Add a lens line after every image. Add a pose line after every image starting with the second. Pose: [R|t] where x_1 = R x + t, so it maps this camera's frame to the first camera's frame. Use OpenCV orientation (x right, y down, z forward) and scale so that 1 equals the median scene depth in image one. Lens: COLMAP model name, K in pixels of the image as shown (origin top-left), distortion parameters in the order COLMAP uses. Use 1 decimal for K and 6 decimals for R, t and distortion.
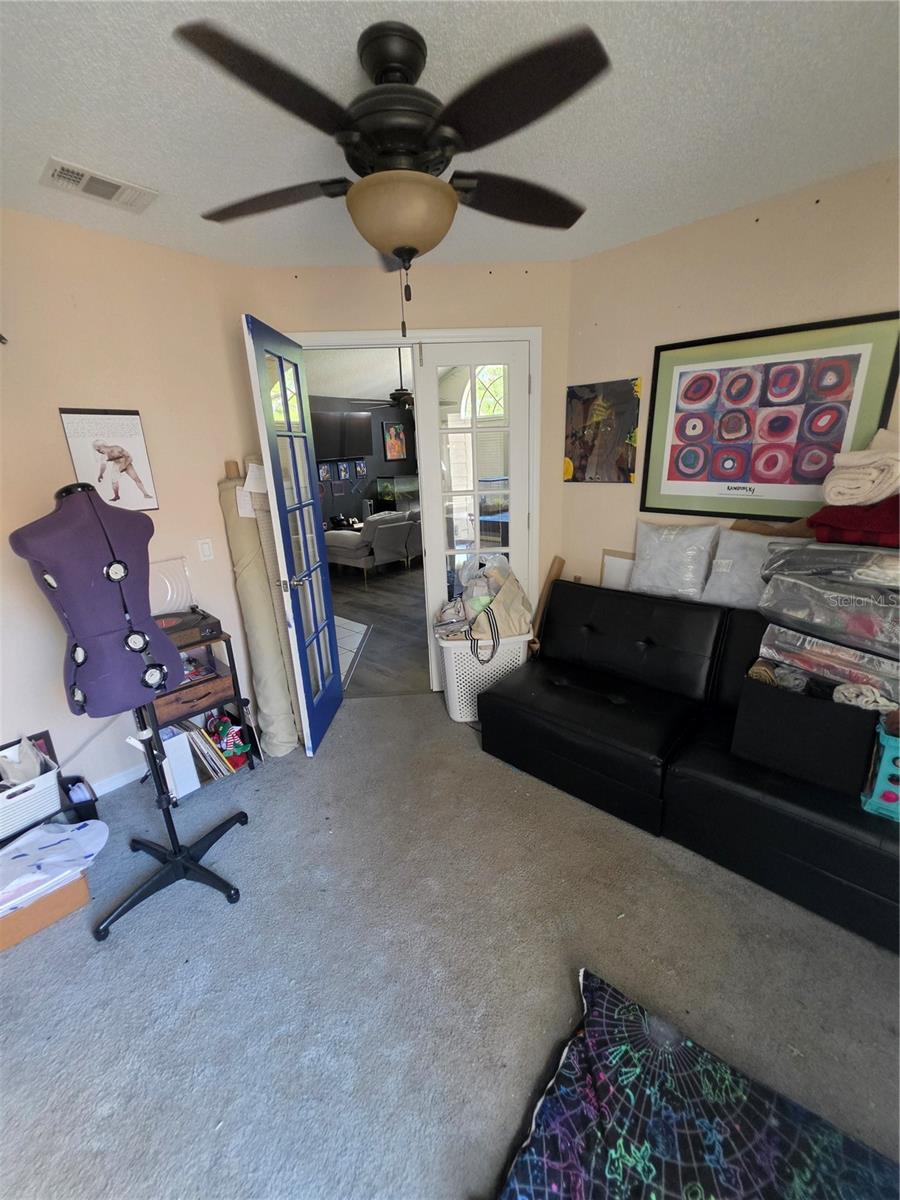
lens RADIAL K [[482.9, 0, 456.5], [0, 482.9, 597.0], [0, 0, 1]] dist [0.000421, 0.000371]
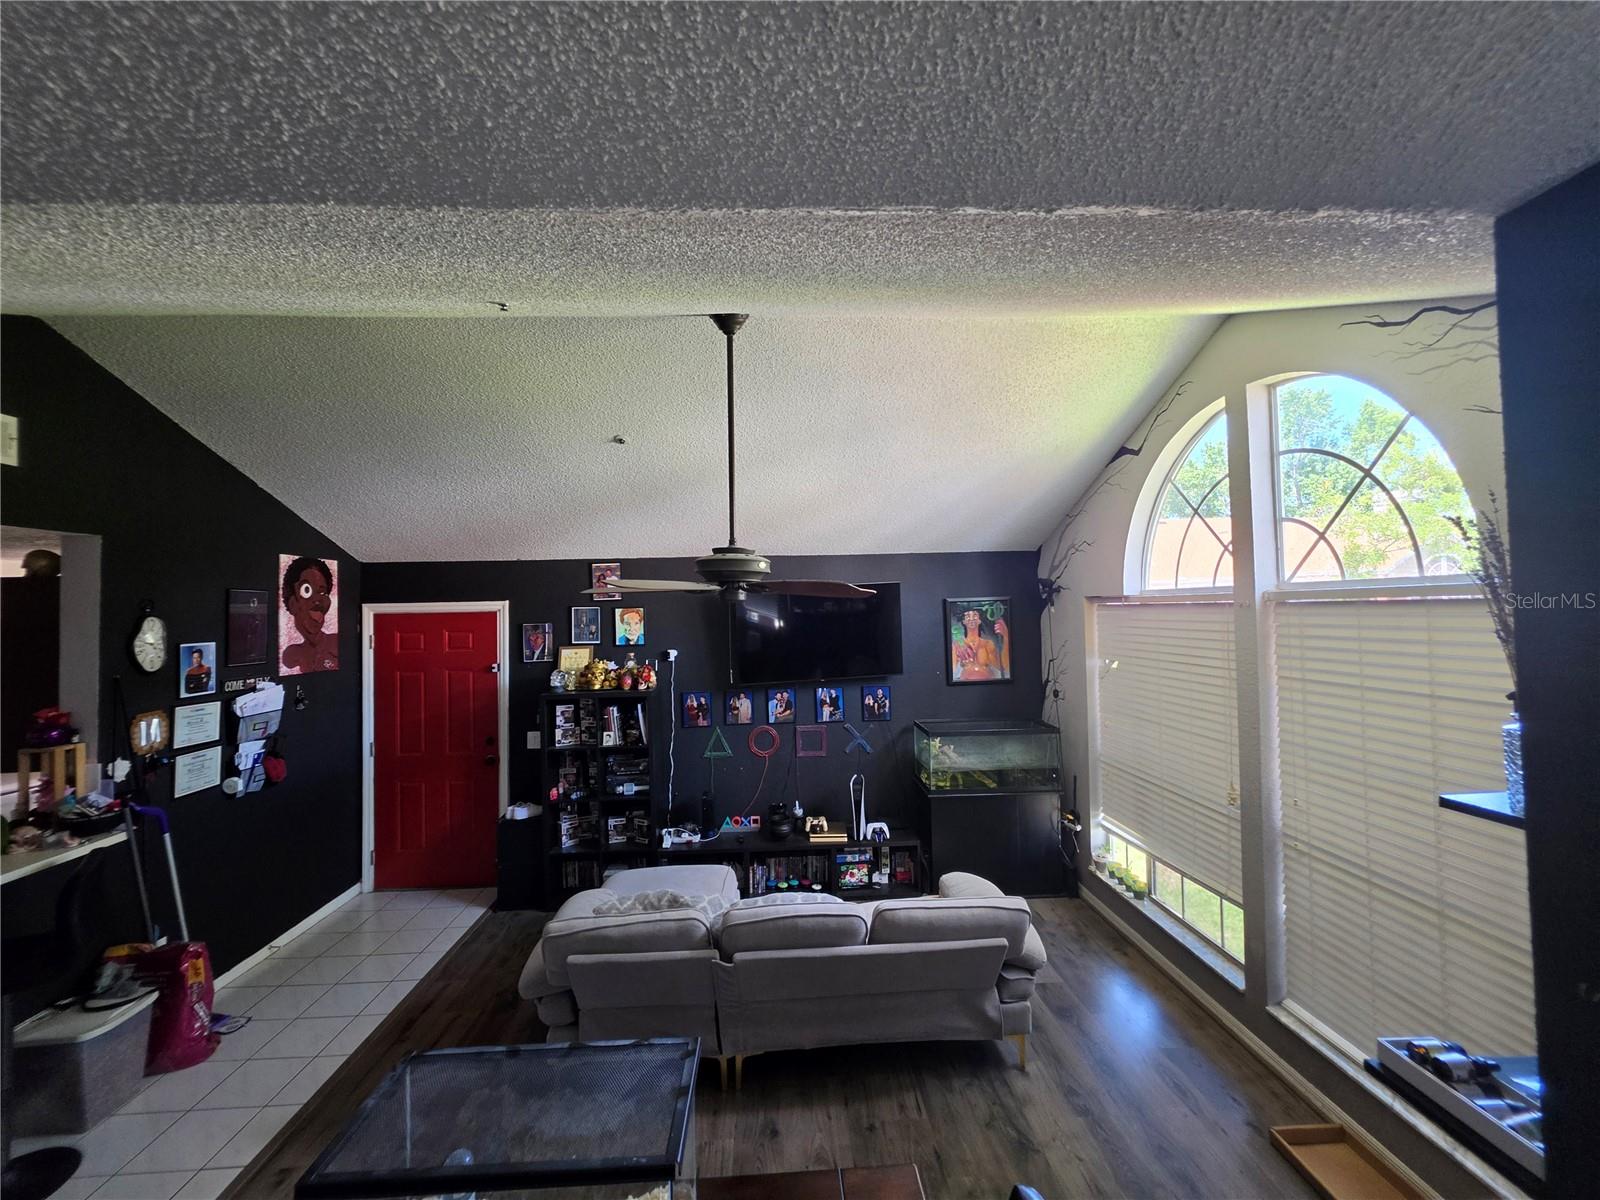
lens RADIAL K [[643.8, 0, 795.8], [0, 643.8, 594.8], [0, 0, 1]] dist [0.000421, 0.000371]
pose [[0.704066, 0.002156, -0.710132, 0.174139], [-0.208499, 0.956550, -0.203814, -0.227373], [0.678837, 0.291560, 0.673924, 0.533745]]
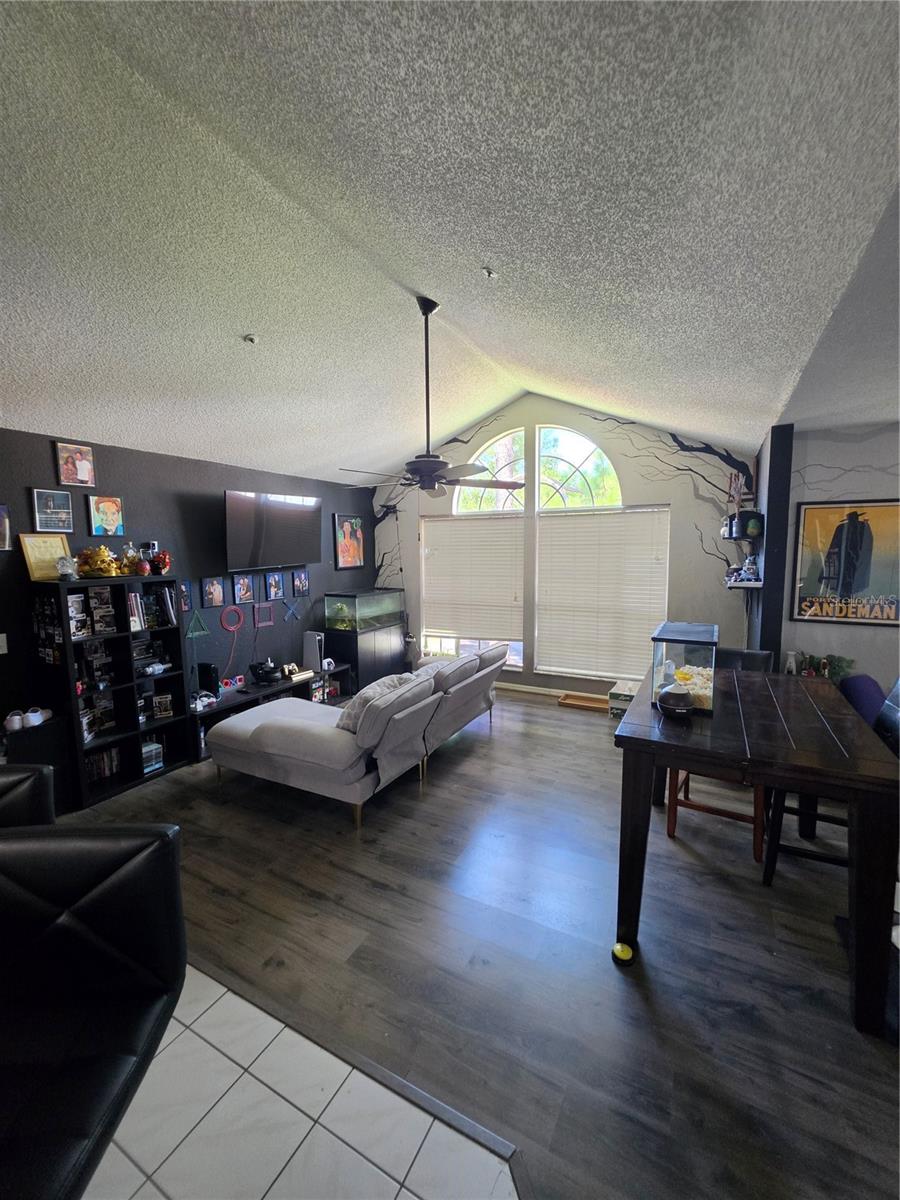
lens RADIAL K [[482.9, 0, 456.5], [0, 482.9, 597.0], [0, 0, 1]] dist [0.000421, 0.000371]
pose [[0.970374, 0.000523, 0.241608, -0.156614], [0.046916, 0.980555, -0.190553, -0.119762], [-0.237010, 0.196242, 0.951481, 0.365230]]
